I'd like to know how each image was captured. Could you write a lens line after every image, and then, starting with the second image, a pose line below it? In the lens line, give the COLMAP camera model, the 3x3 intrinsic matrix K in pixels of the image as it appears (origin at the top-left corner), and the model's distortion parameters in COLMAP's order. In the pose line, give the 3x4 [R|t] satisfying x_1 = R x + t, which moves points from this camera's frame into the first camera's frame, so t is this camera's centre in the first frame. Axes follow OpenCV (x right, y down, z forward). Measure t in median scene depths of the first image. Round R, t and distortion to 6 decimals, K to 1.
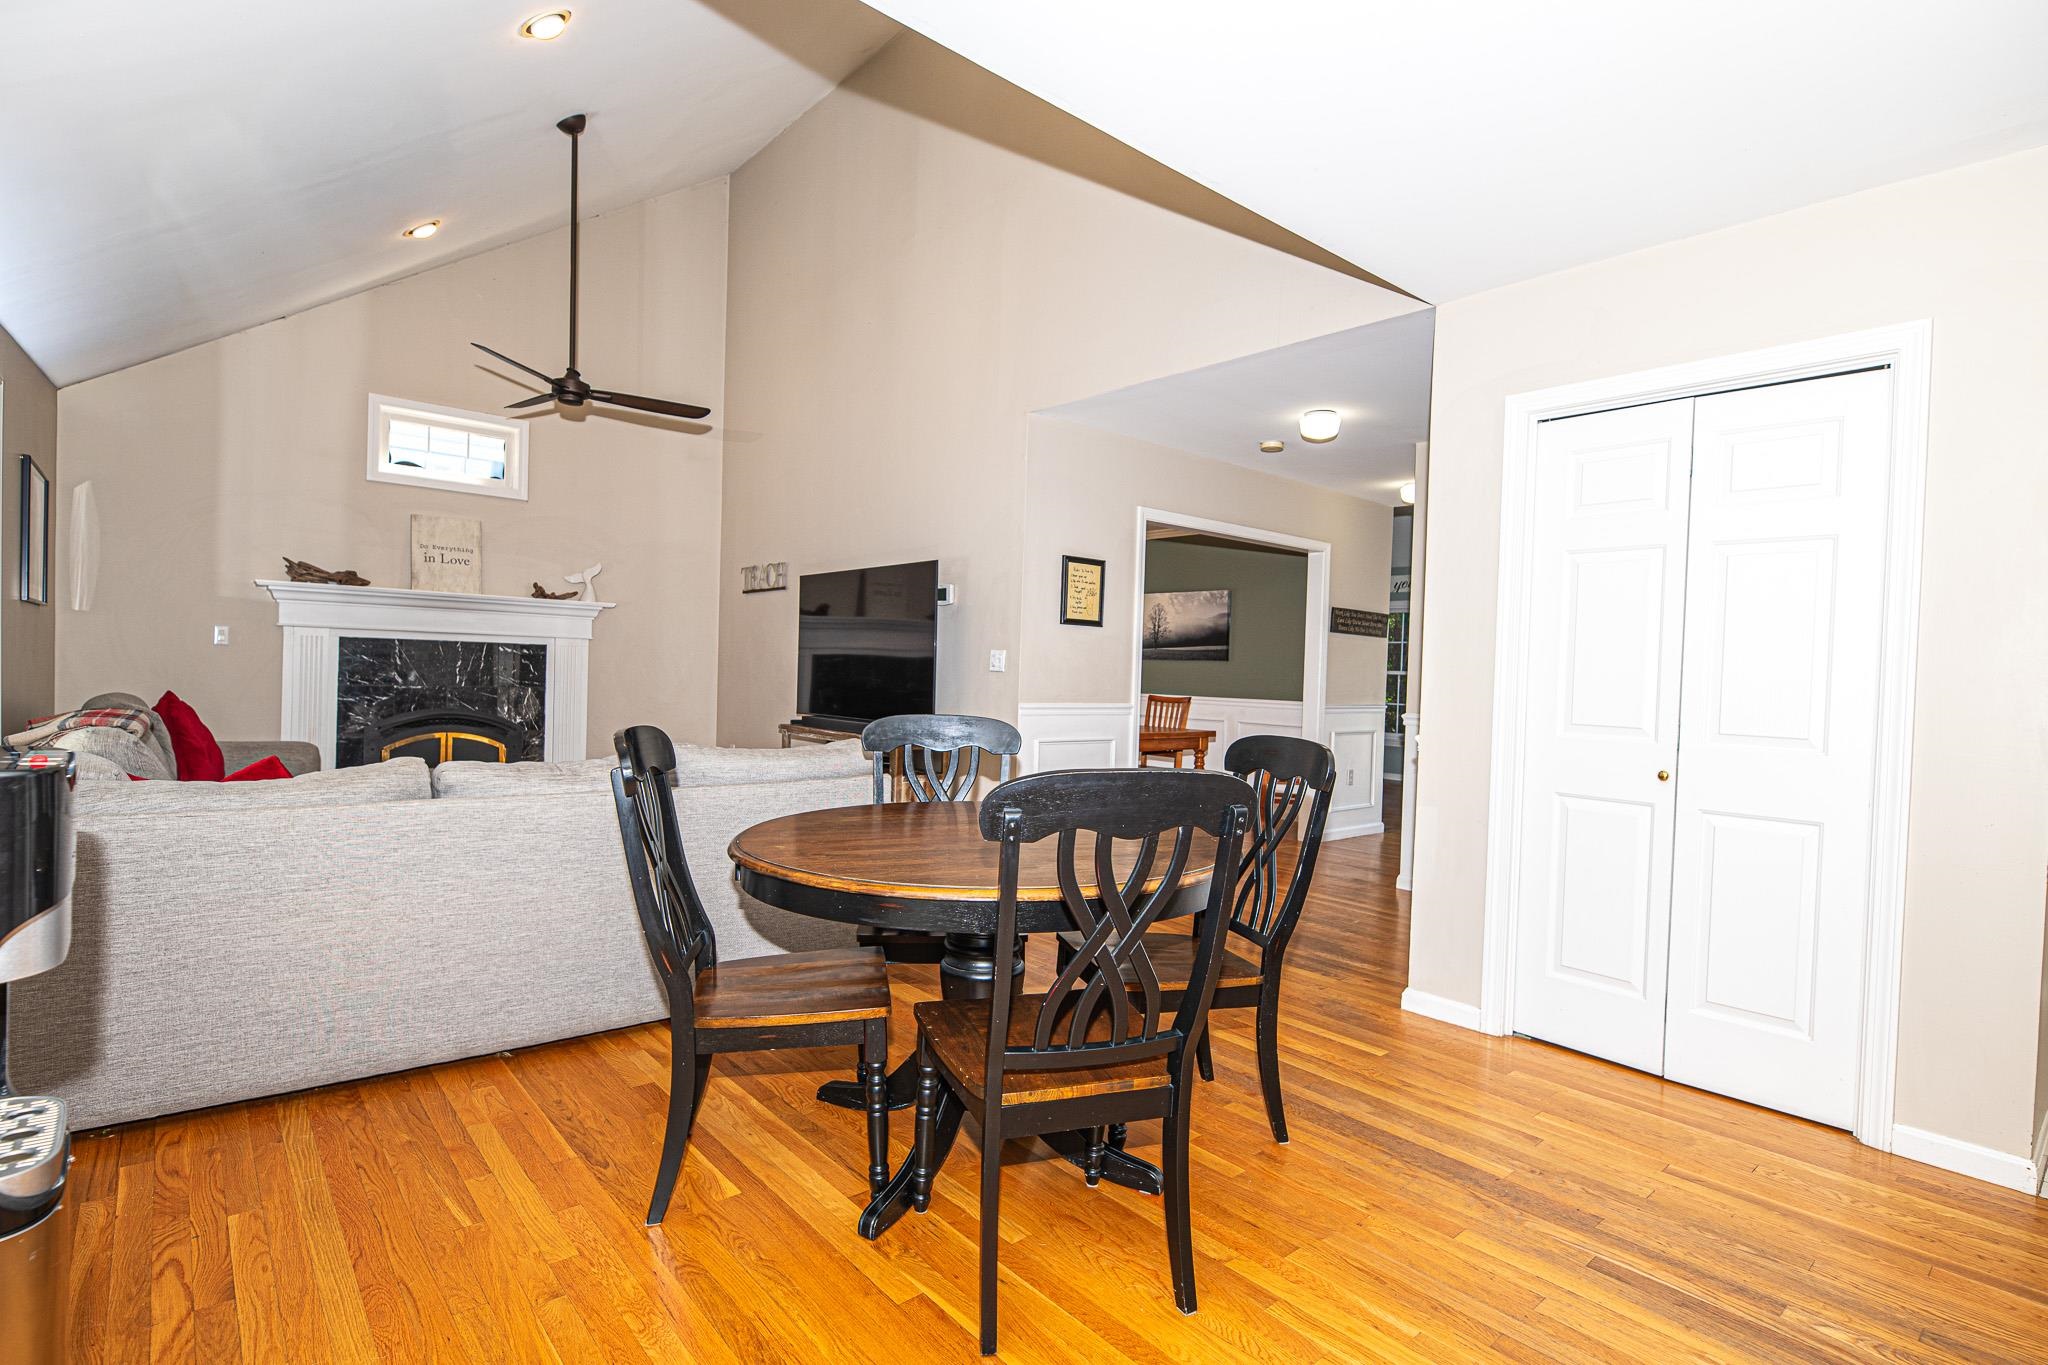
lens RADIAL K [[984.5, 0, 1033.9], [0, 984.5, 689.4], [0, 0, 1]] dist [0.004298, -0.005767]
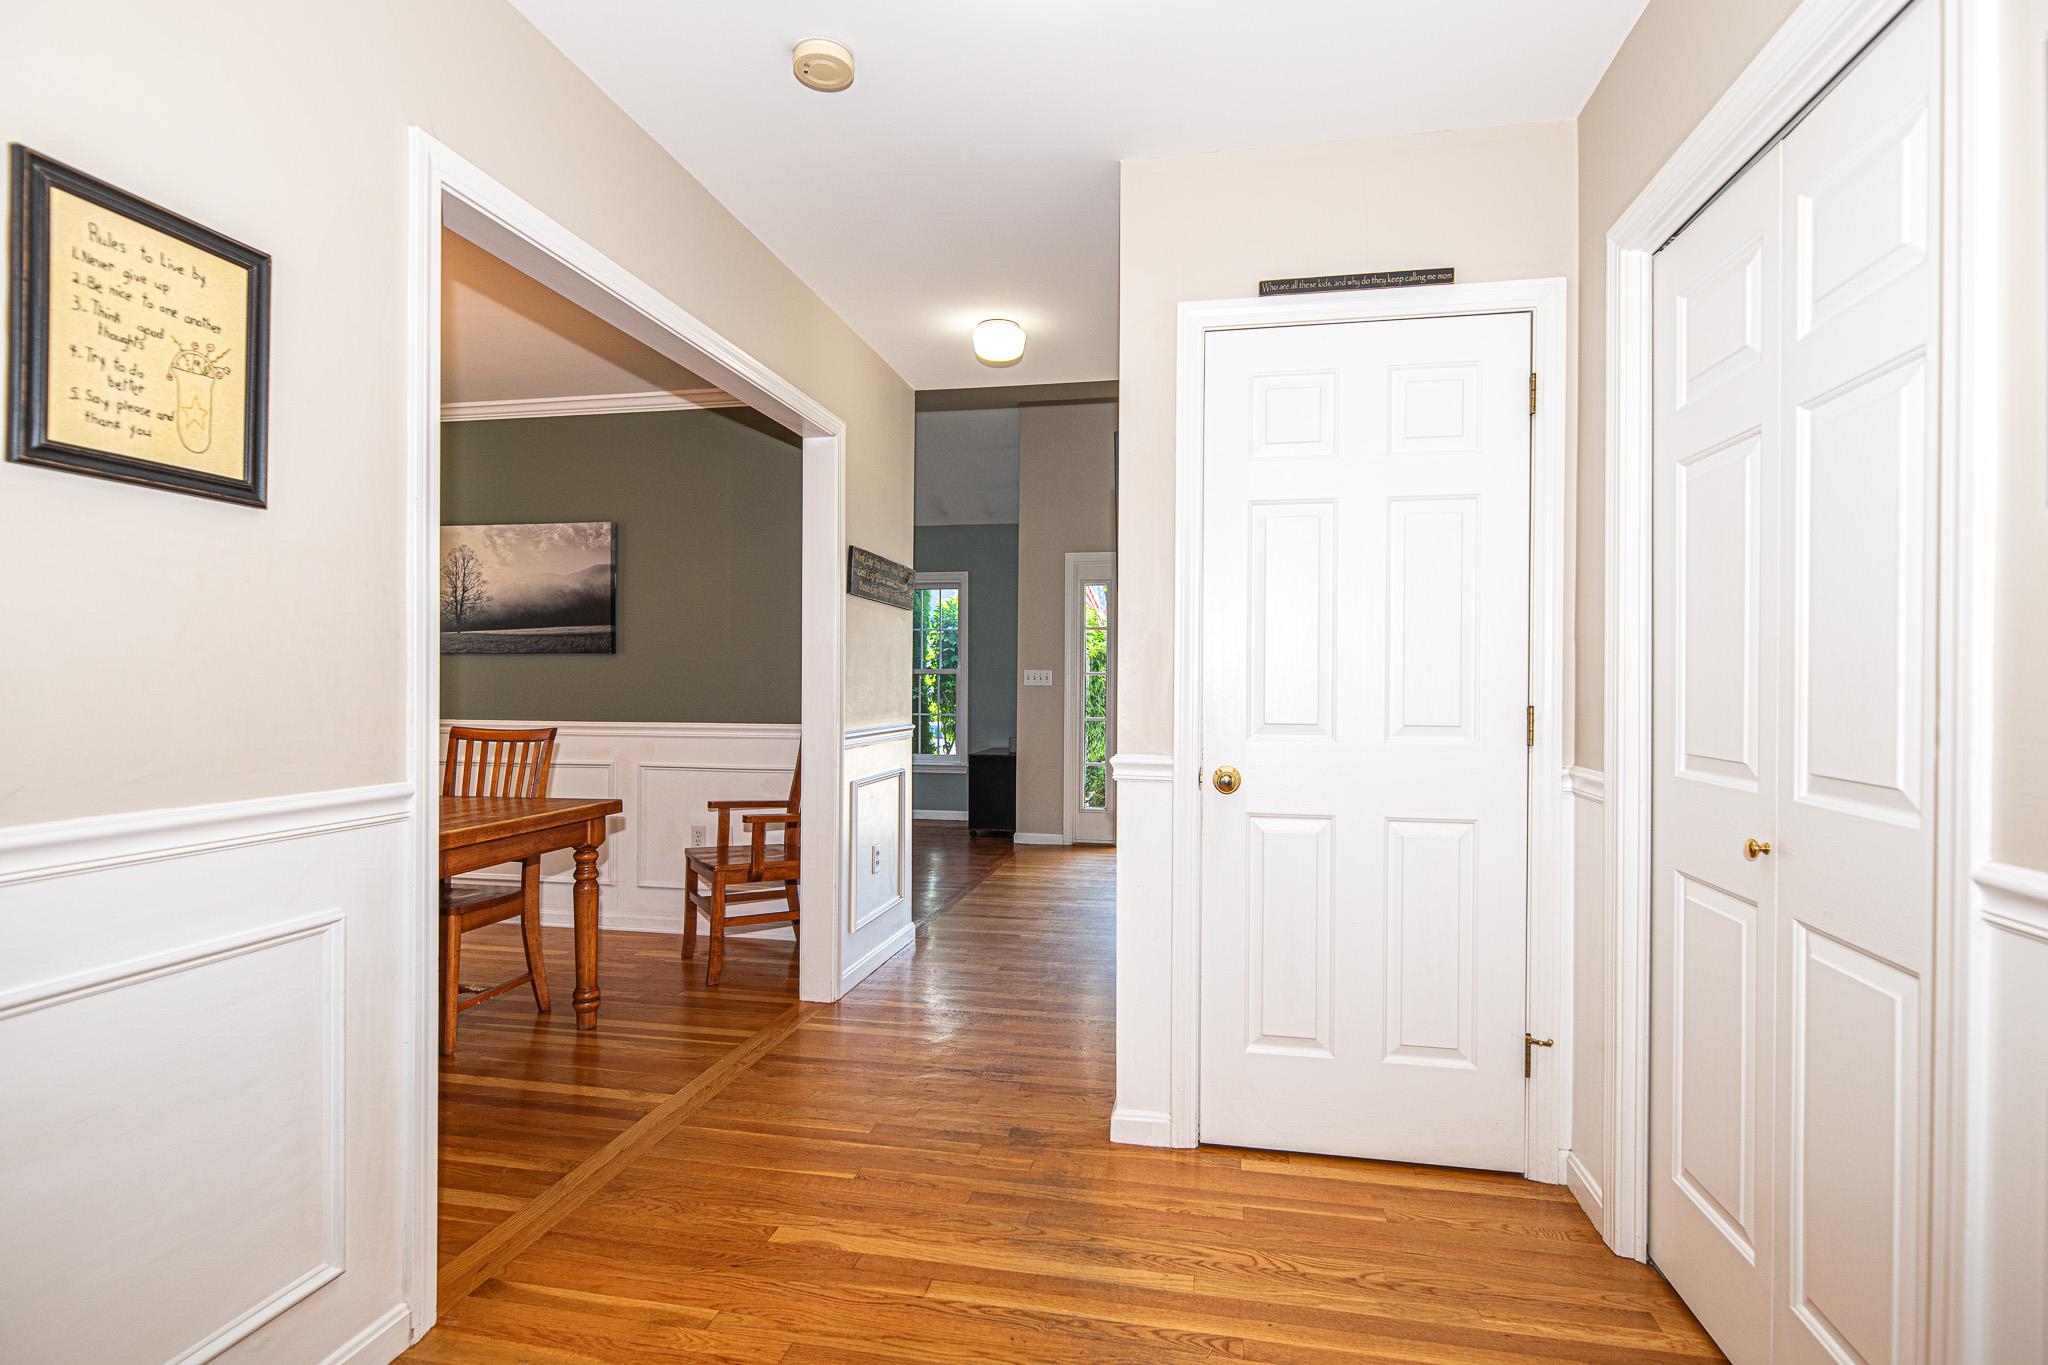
lens RADIAL K [[984.5, 0, 1033.9], [0, 984.5, 689.4], [0, 0, 1]] dist [0.004298, -0.005767]
pose [[0.786755, -0.031704, 0.616450, 0.052157], [0.032108, 0.999430, 0.010422, -0.008819], [-0.616429, 0.011593, 0.787325, 0.518004]]
